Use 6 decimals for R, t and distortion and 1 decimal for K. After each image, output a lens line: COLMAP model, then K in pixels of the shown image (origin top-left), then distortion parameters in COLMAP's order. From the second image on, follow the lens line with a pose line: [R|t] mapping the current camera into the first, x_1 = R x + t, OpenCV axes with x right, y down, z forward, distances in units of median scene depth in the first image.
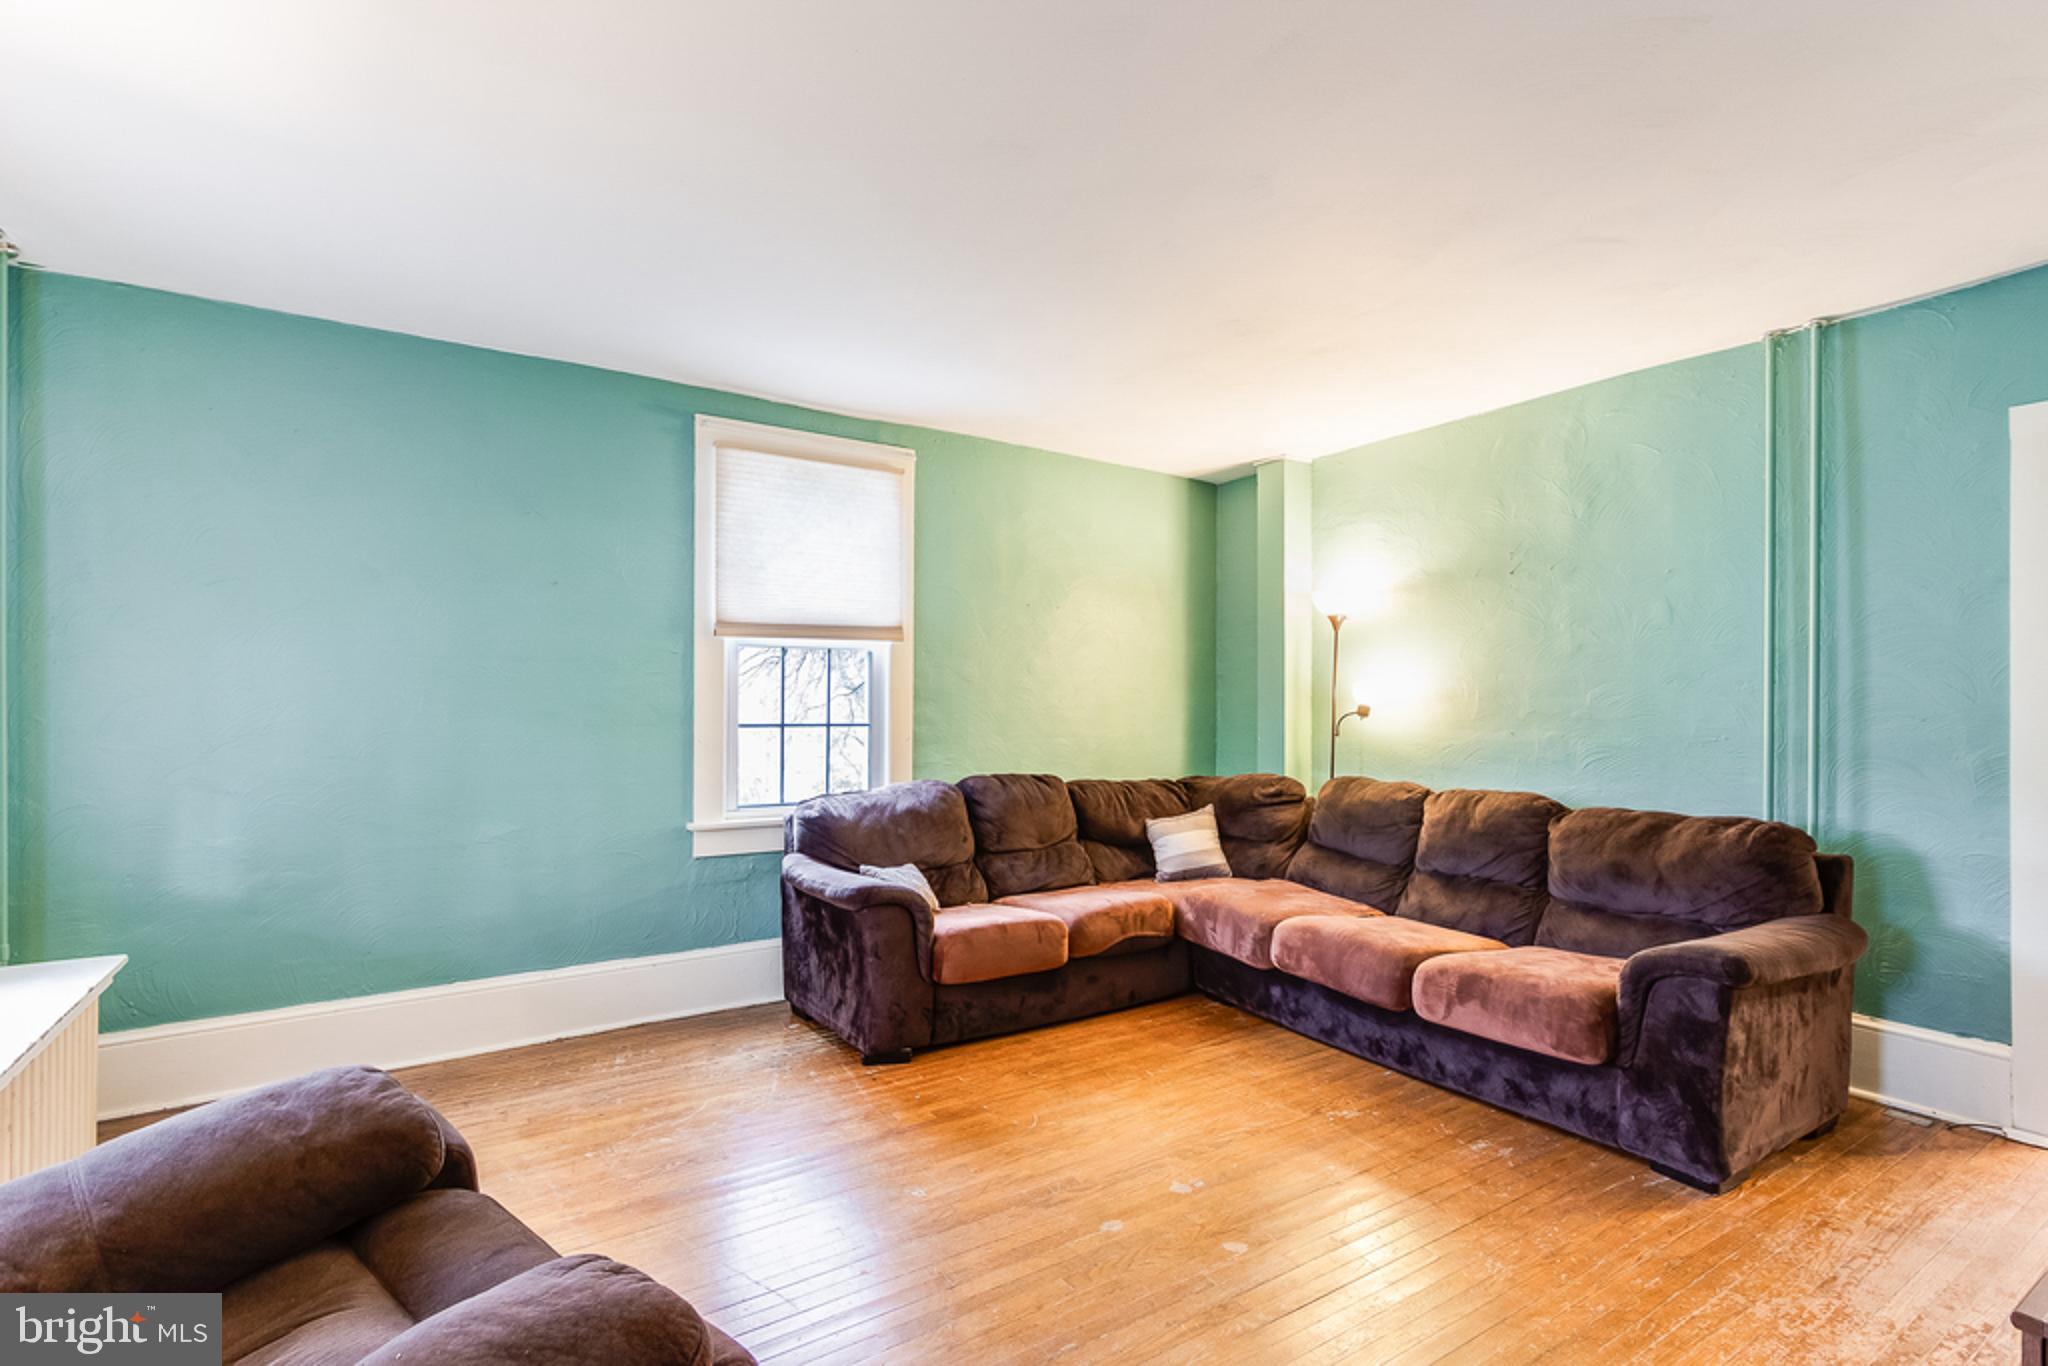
lens RADIAL K [[934.3, 0, 1048.4], [0, 934.3, 687.8], [0, 0, 1]] dist [-0.000430, -0.000089]
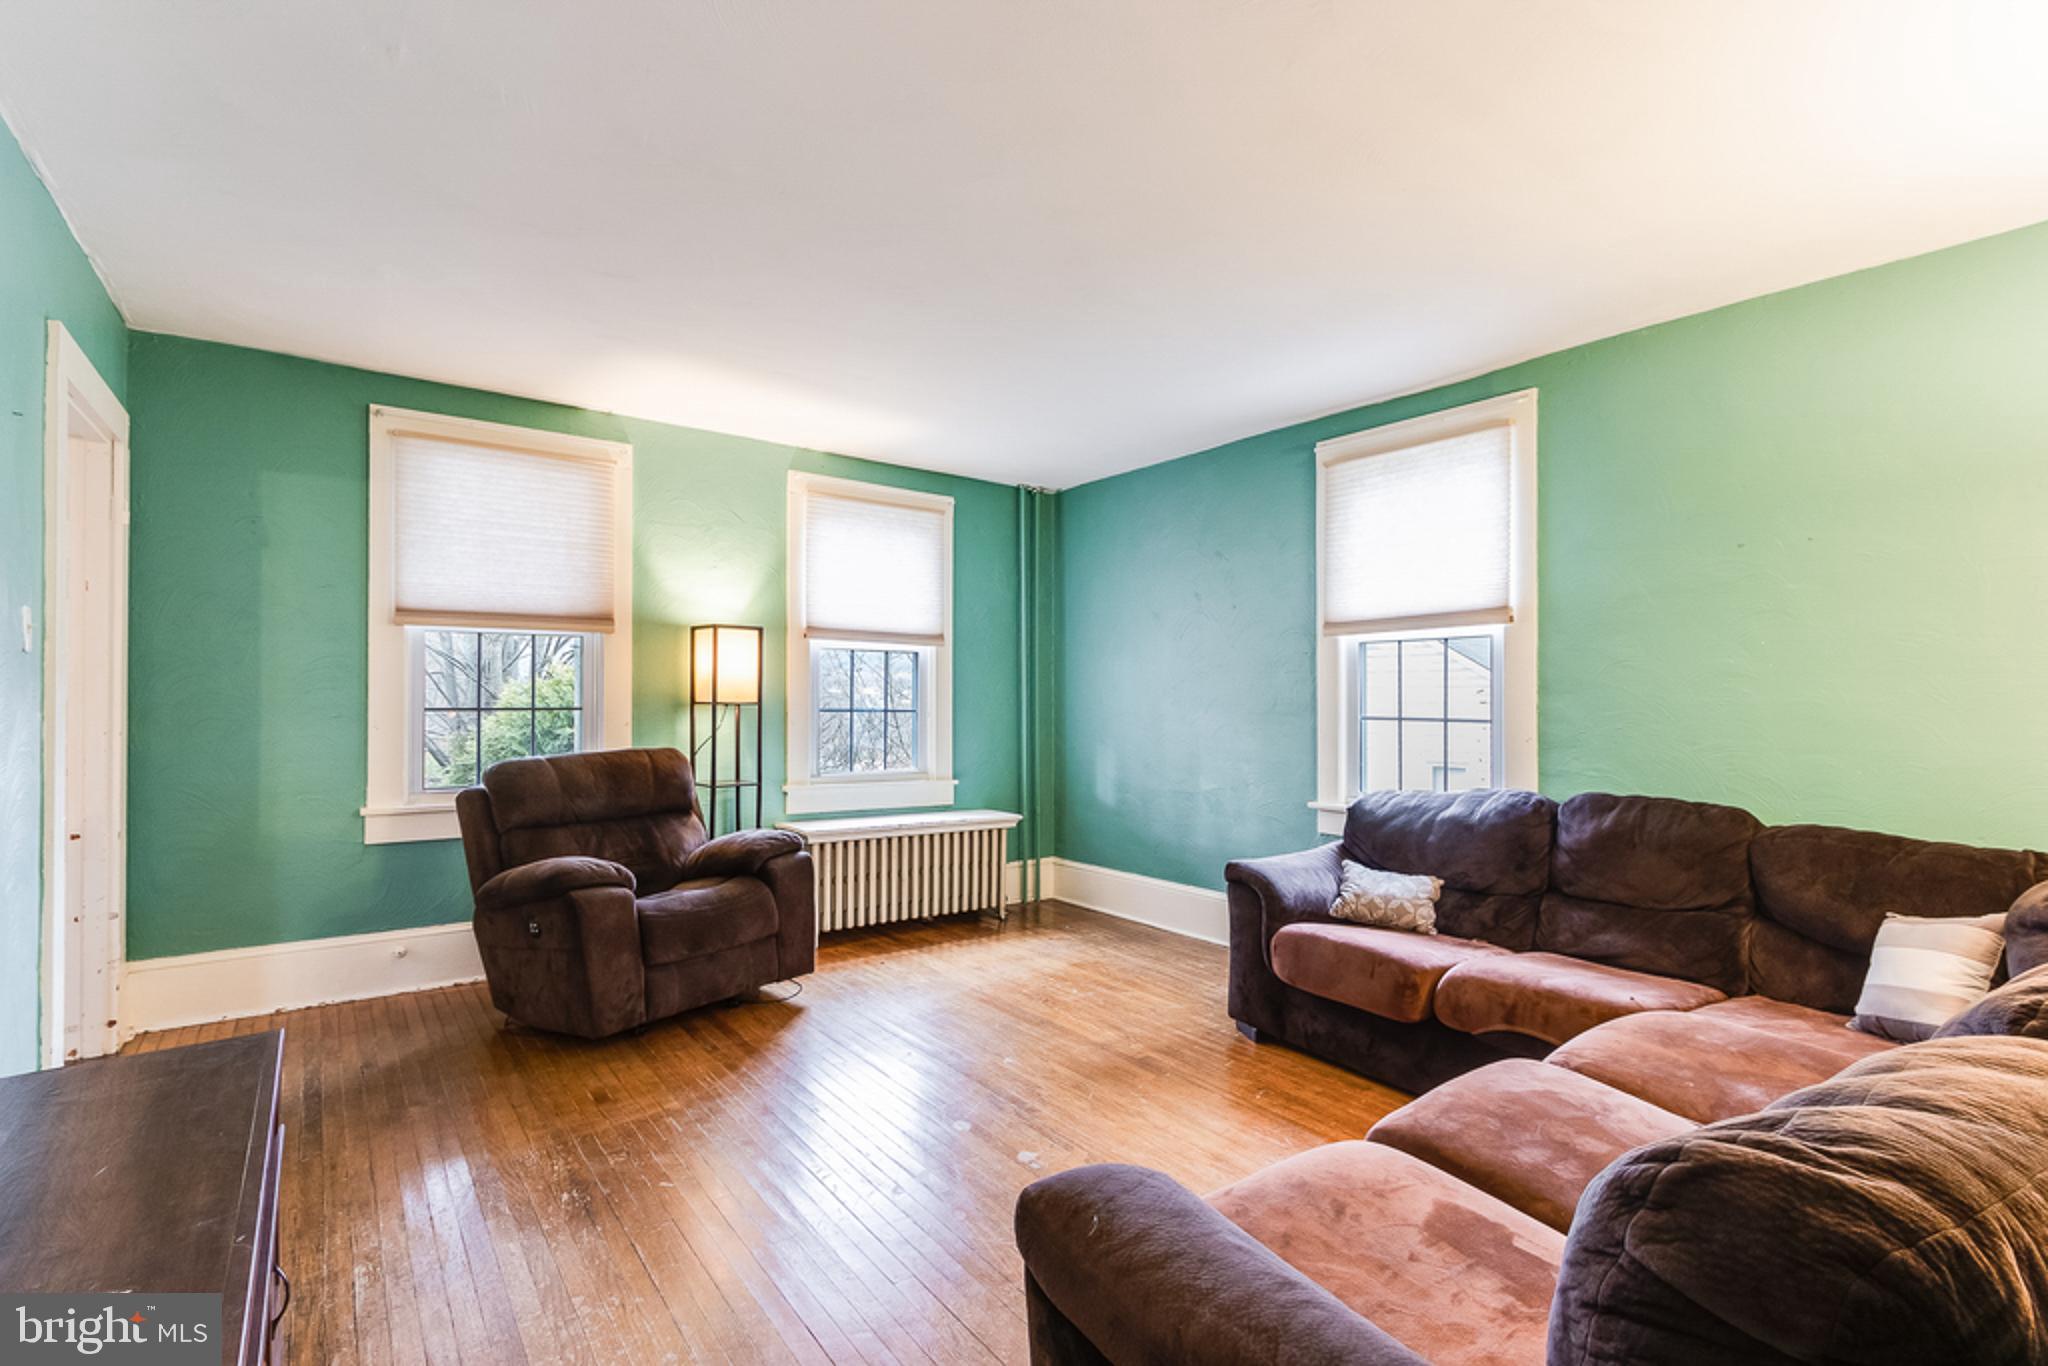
lens RADIAL K [[934.3, 0, 1048.4], [0, 934.3, 687.8], [0, 0, 1]] dist [-0.000430, -0.000089]
pose [[0.077871, -0.019027, -0.996782, 0.860618], [0.004216, 0.999815, -0.018755, 0.030467], [0.996955, -0.002742, 0.077937, 0.694391]]
